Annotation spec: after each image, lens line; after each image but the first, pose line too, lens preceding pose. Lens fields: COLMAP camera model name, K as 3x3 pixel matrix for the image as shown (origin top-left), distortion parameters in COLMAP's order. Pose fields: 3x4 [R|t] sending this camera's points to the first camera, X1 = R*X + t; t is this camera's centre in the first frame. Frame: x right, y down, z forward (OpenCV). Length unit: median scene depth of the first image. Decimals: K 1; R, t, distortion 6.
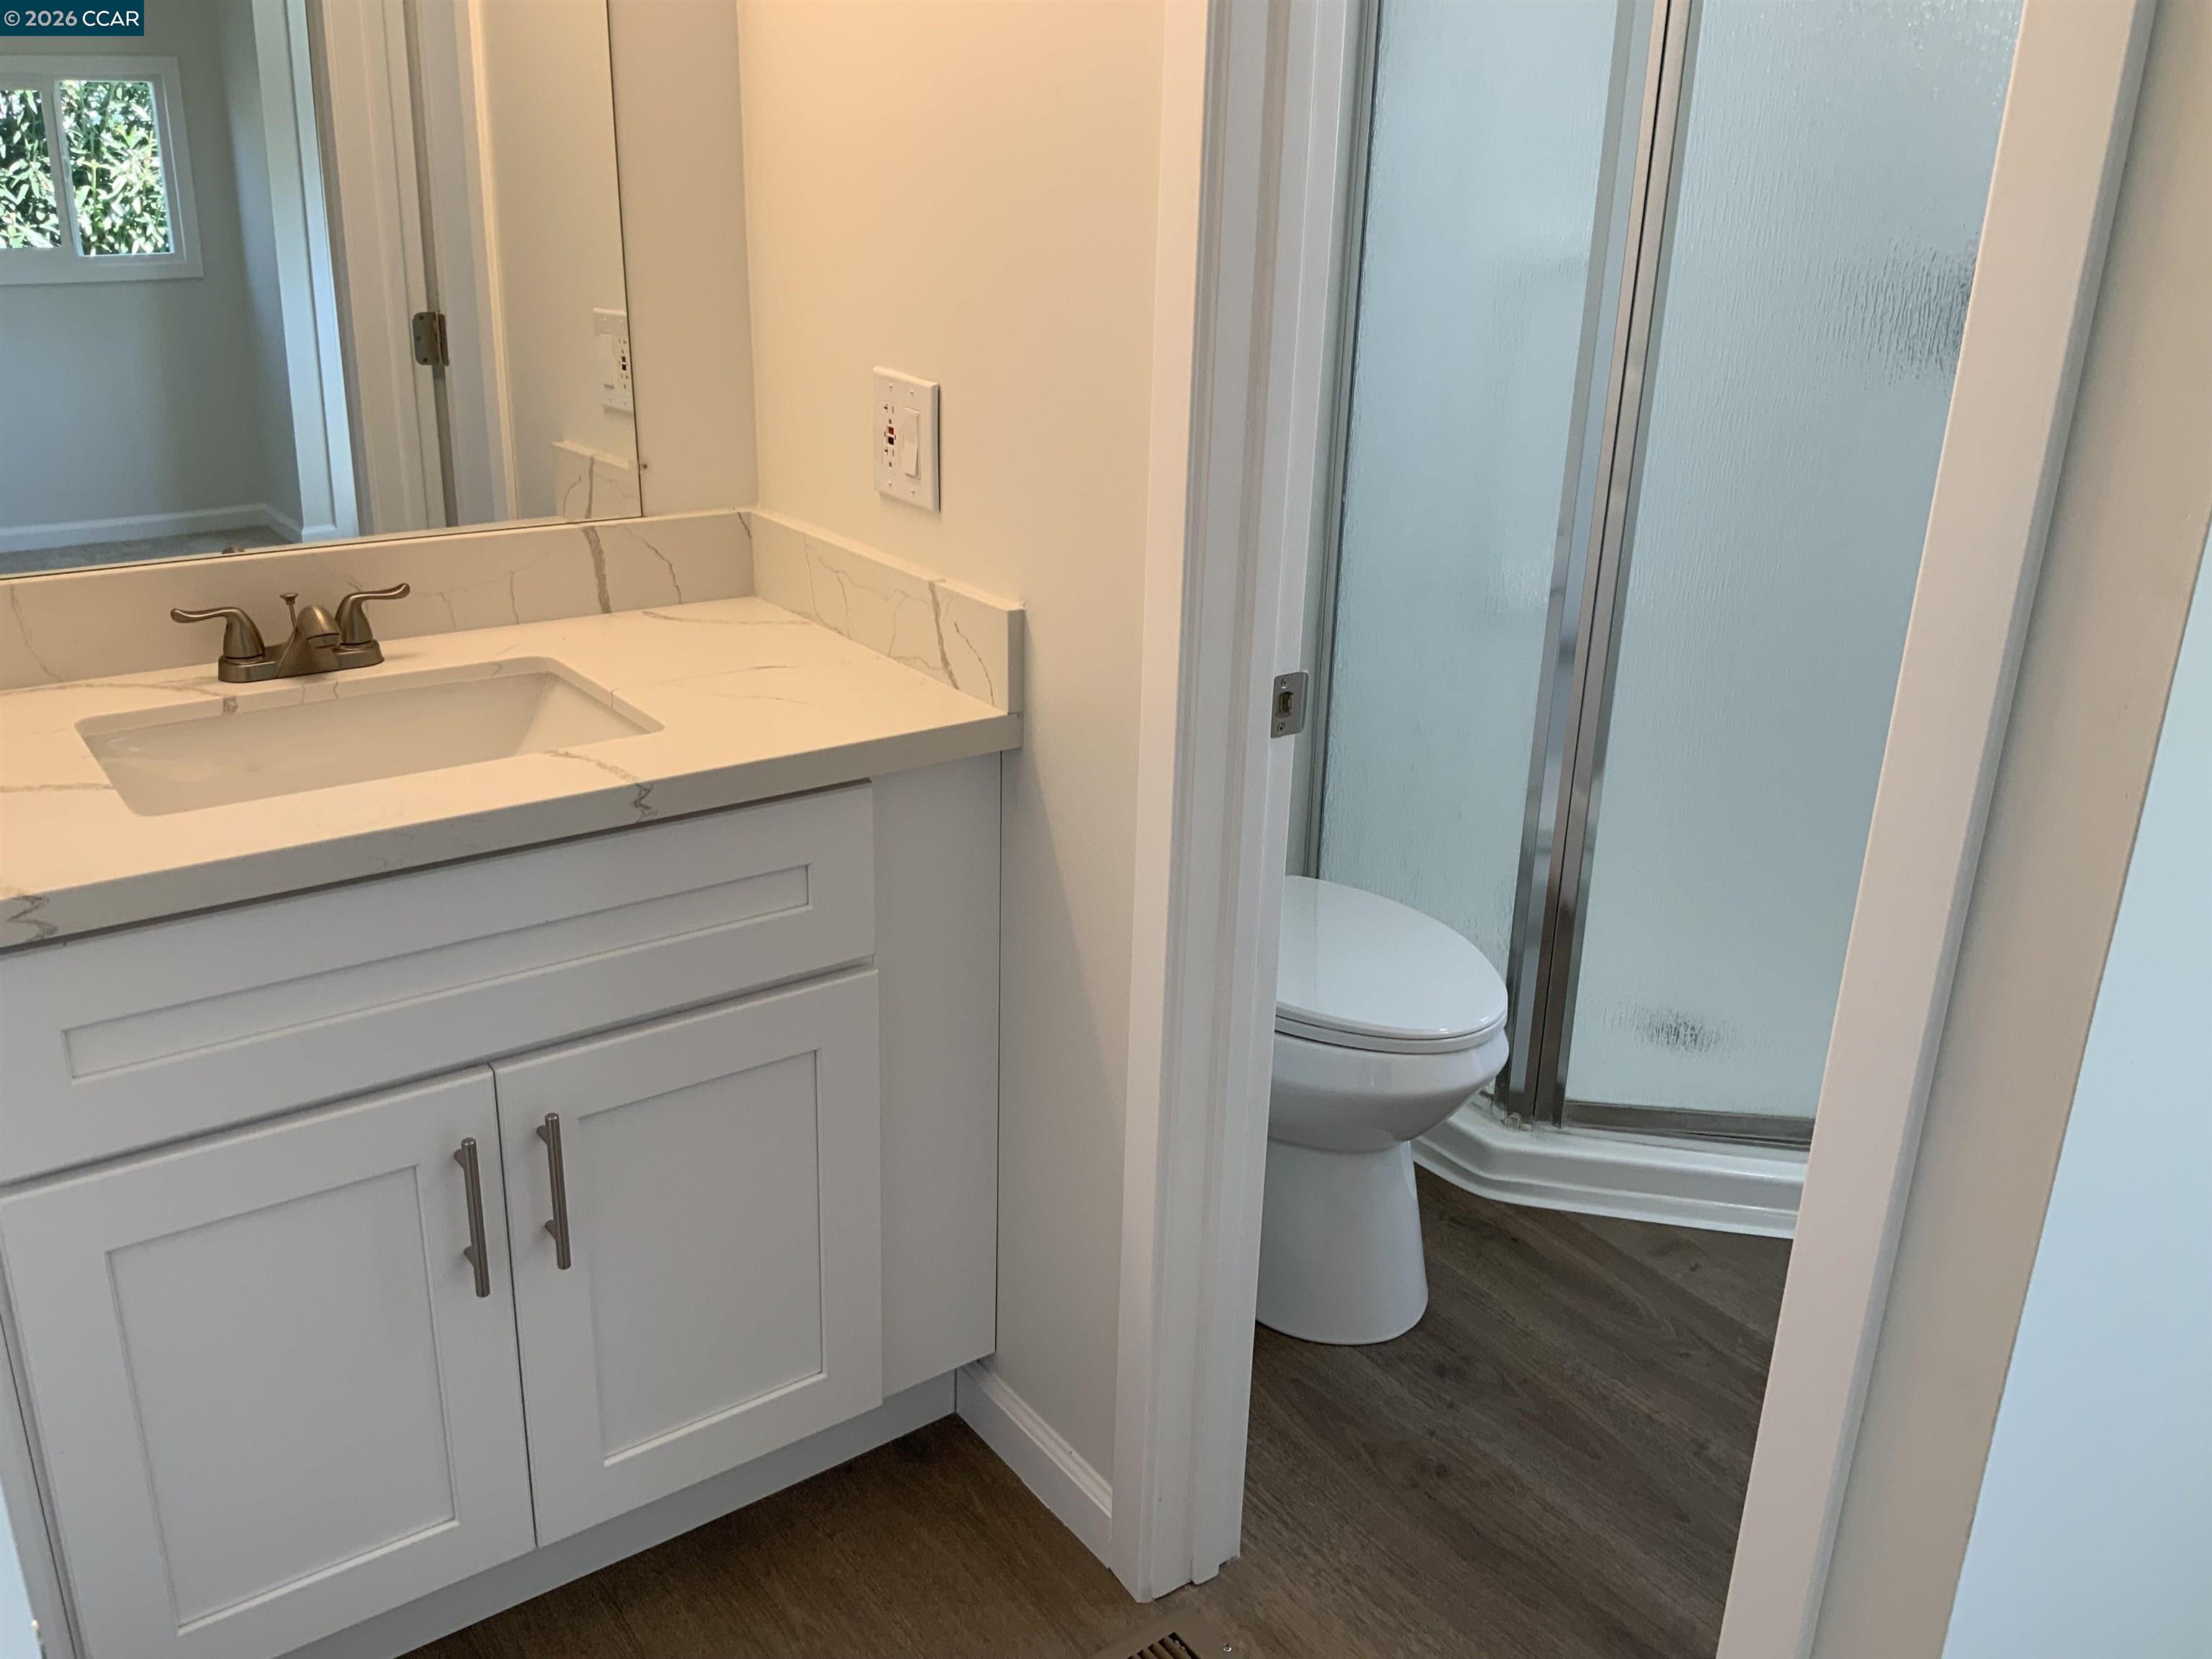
lens RADIAL K [[1868.4, 0, 1122.8], [0, 1868.4, 829.0], [0, 0, 1]] dist [0.010083, -0.049885]
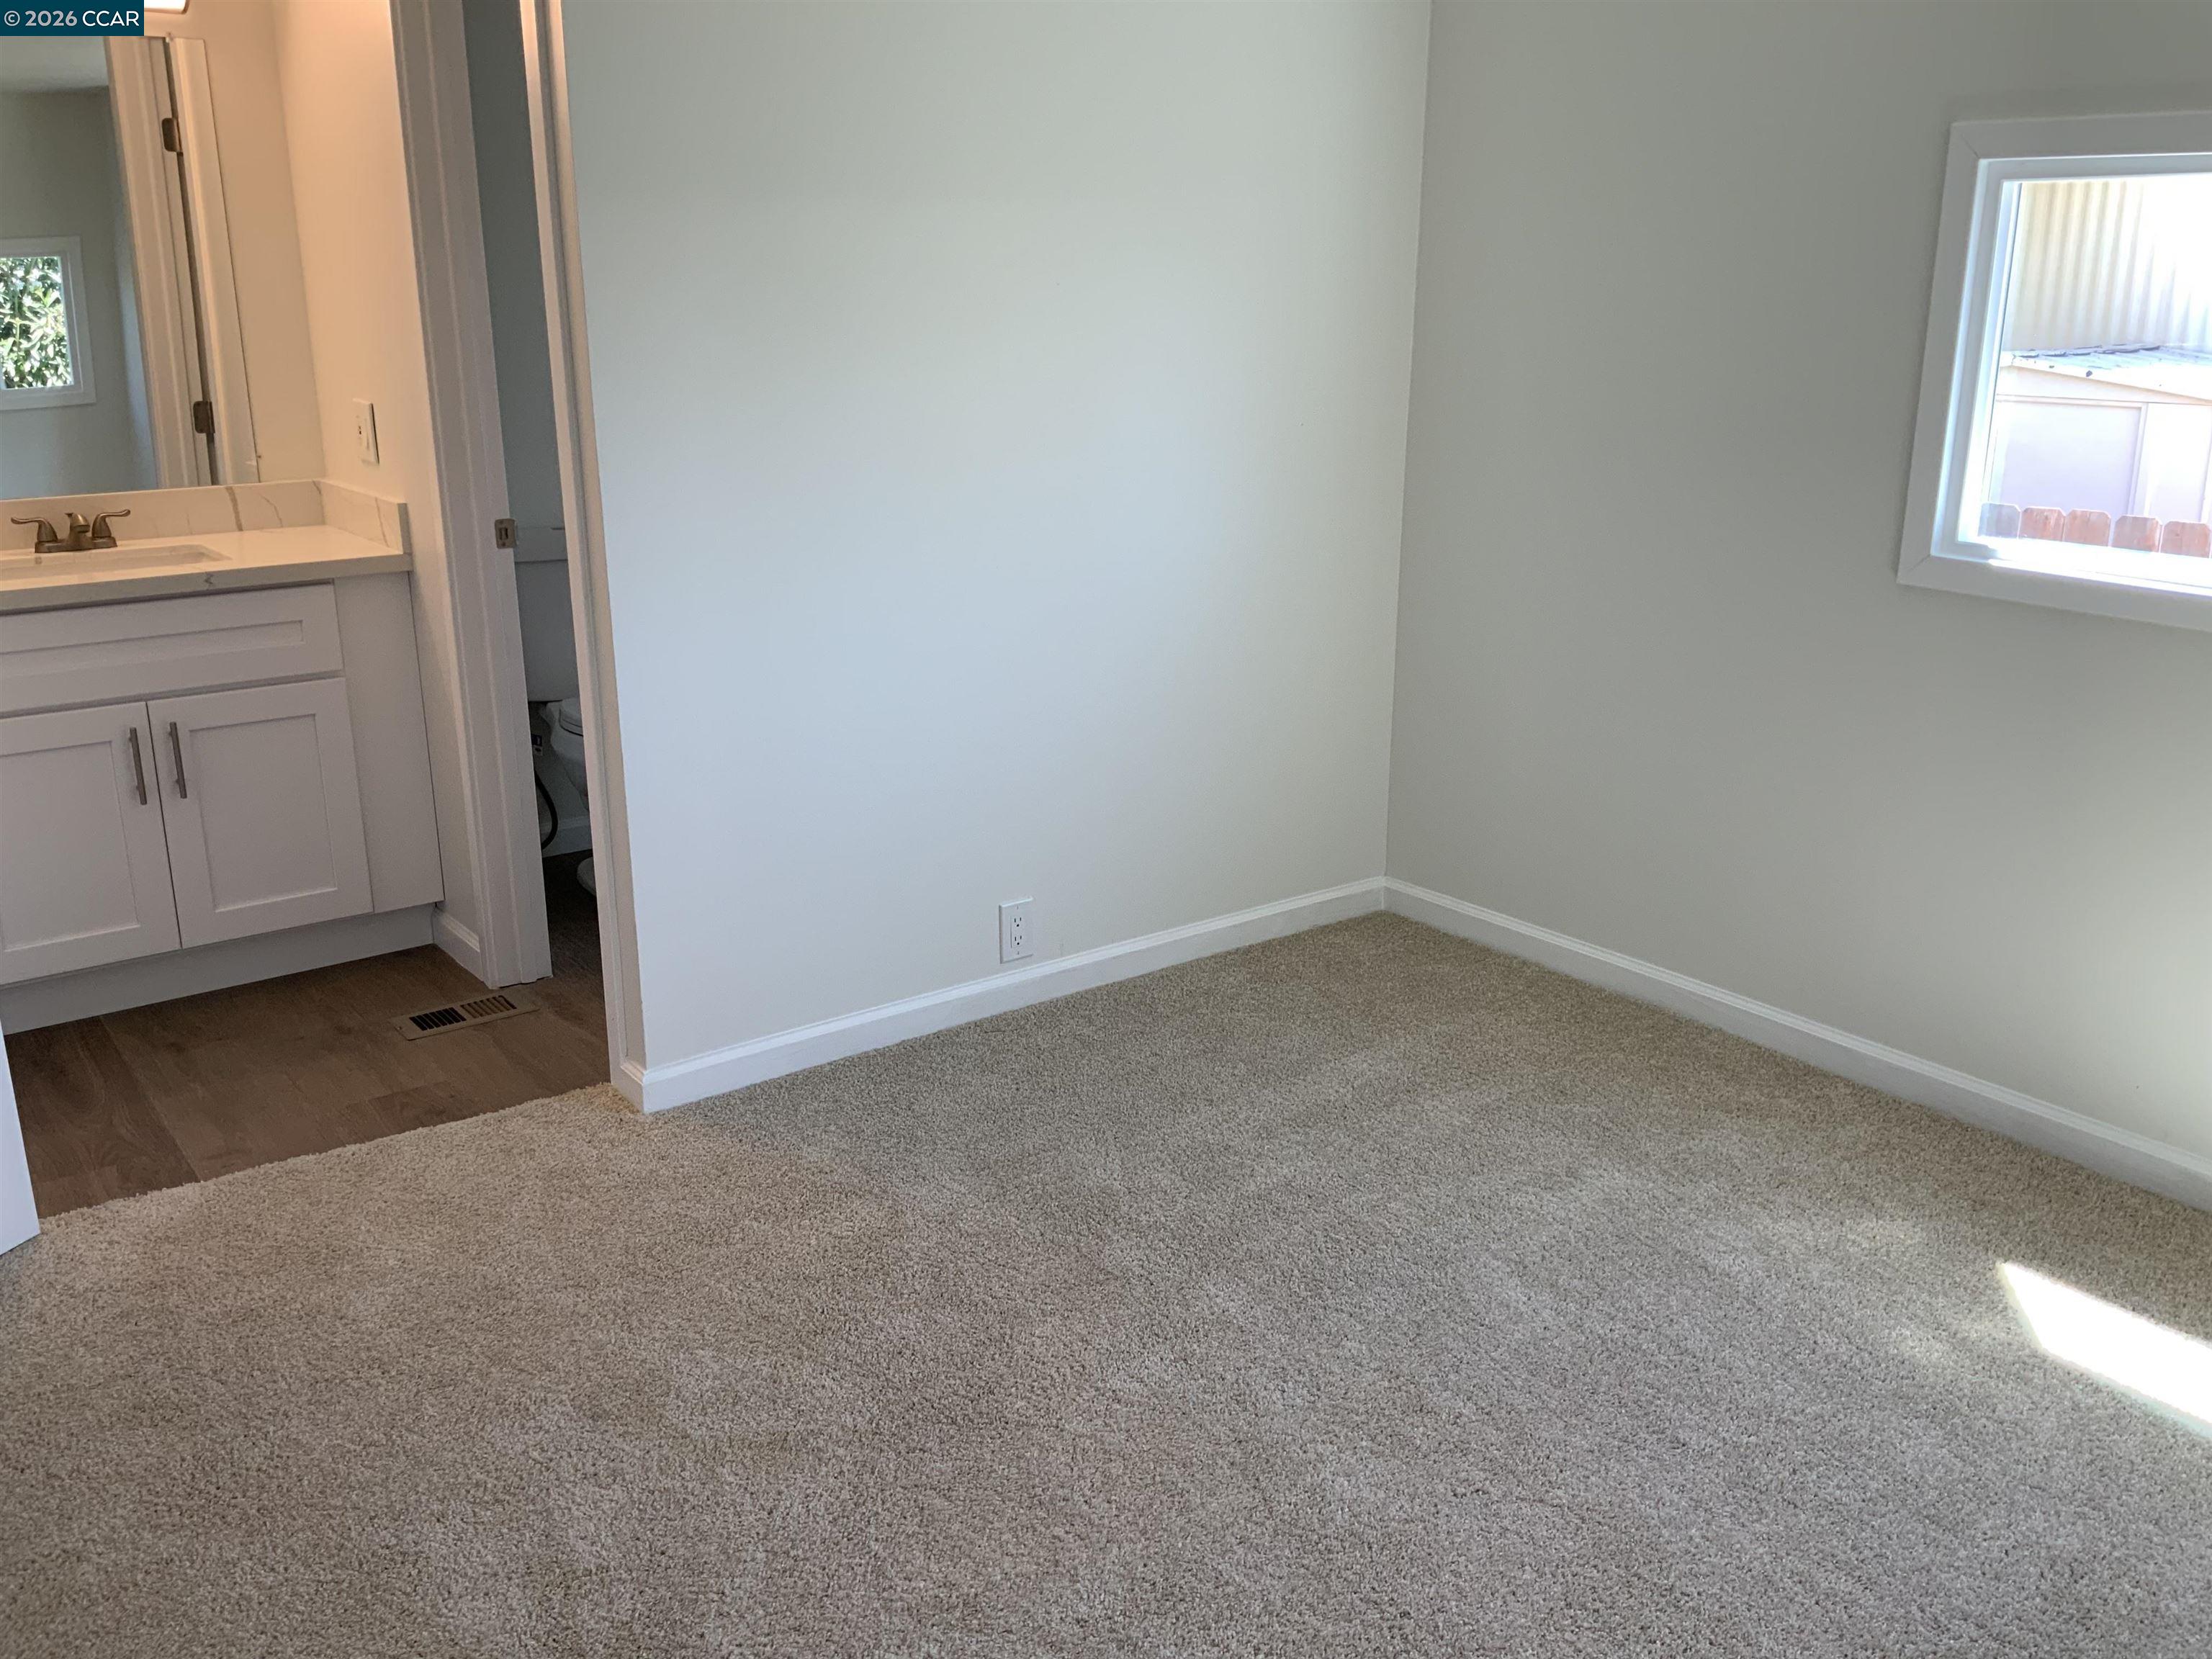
lens RADIAL K [[1868.4, 0, 1088.9], [0, 1868.4, 825.2], [0, 0, 1]] dist [0.010083, -0.049885]
pose [[0.999363, -0.034670, 0.008433, 0.157857], [0.035136, 0.997363, -0.063502, 0.093749], [-0.006209, 0.063758, 0.997946, -0.253772]]
